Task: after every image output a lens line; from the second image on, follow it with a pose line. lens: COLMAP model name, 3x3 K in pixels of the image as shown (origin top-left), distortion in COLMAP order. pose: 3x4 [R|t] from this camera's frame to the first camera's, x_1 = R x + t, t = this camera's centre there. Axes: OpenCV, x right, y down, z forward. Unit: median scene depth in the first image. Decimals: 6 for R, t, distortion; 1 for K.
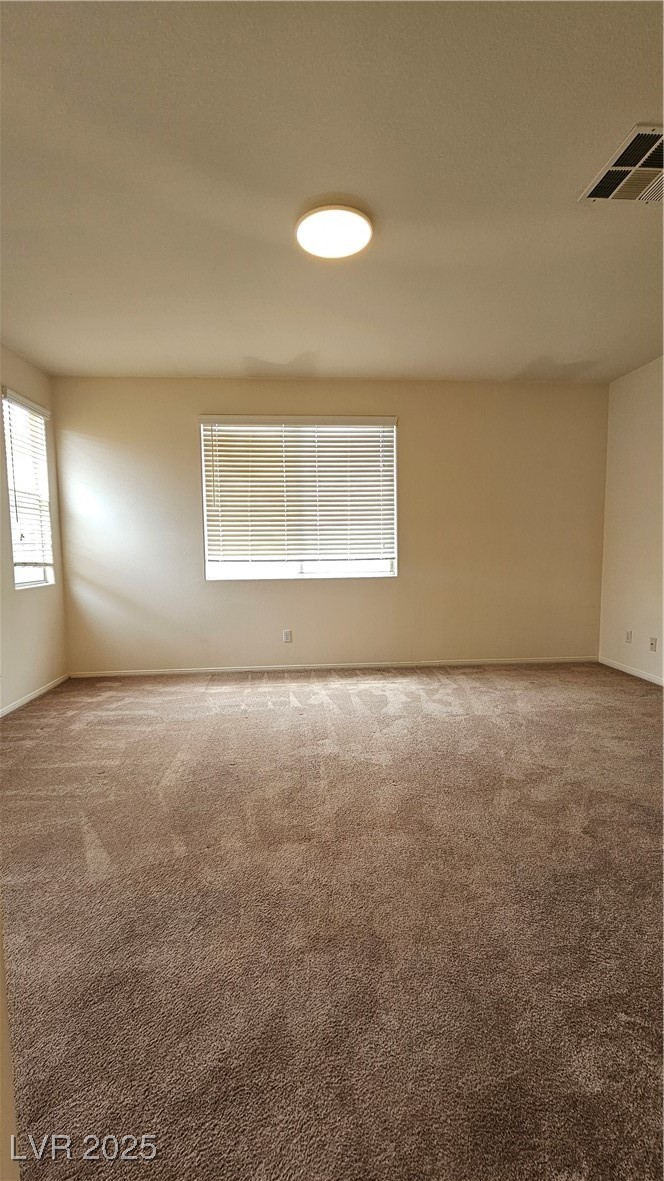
lens RADIAL K [[486.3, 0, 336.5], [0, 486.3, 595.9], [0, 0, 1]] dist [-0.000479, -0.000063]
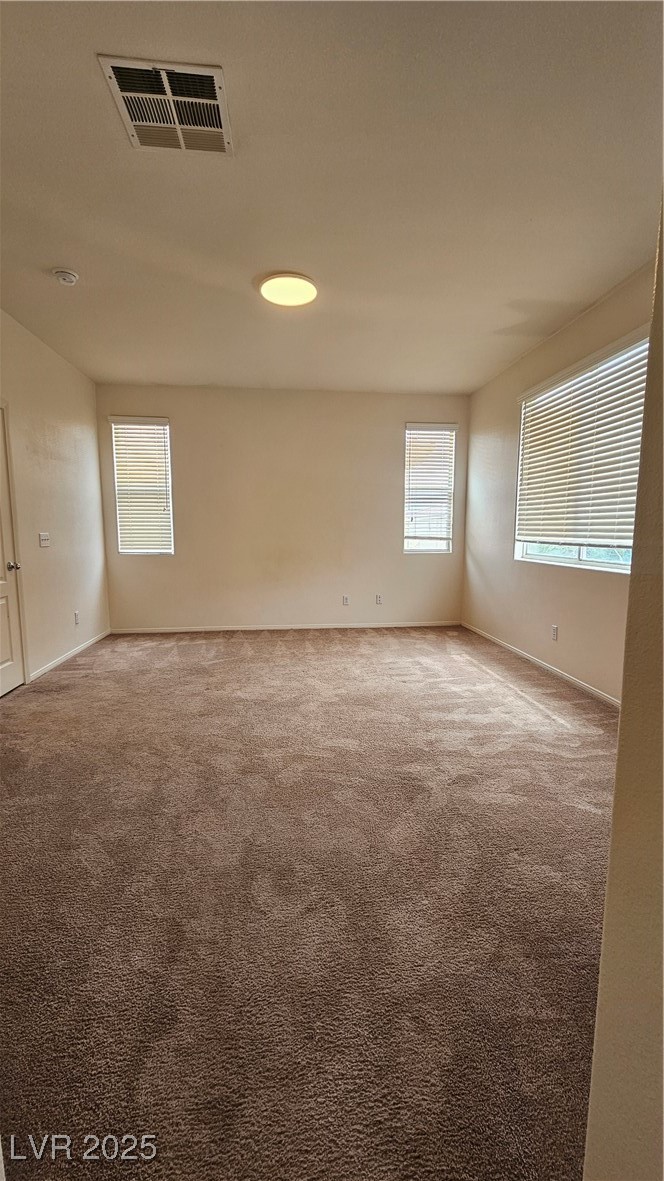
lens RADIAL K [[486.3, 0, 336.5], [0, 486.3, 595.9], [0, 0, 1]] dist [-0.000479, -0.000063]
pose [[0.025611, 0.147191, -0.988776, 0.845473], [-0.098329, 0.984675, 0.144034, -0.077242], [0.994824, 0.093536, 0.039692, 0.682668]]
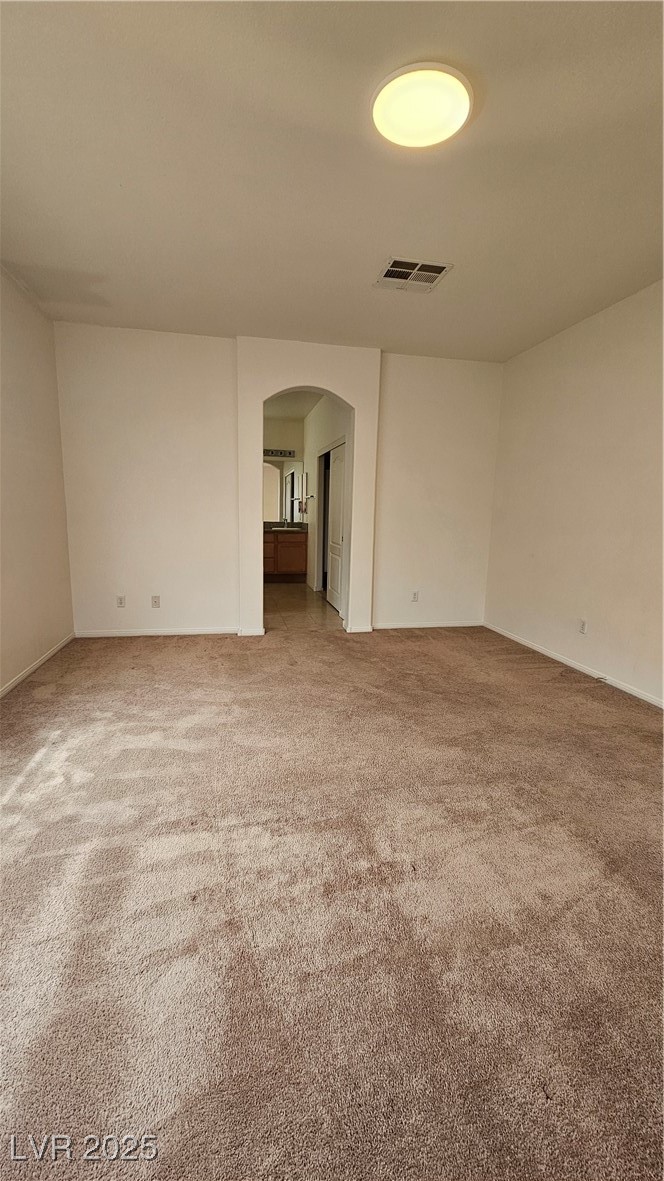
lens RADIAL K [[486.3, 0, 336.5], [0, 486.3, 595.9], [0, 0, 1]] dist [-0.000479, -0.000063]
pose [[-0.138291, -0.161584, 0.977121, -0.512508], [0.072819, 0.982272, 0.172742, -0.079433], [-0.987711, 0.095041, -0.124073, 0.771438]]
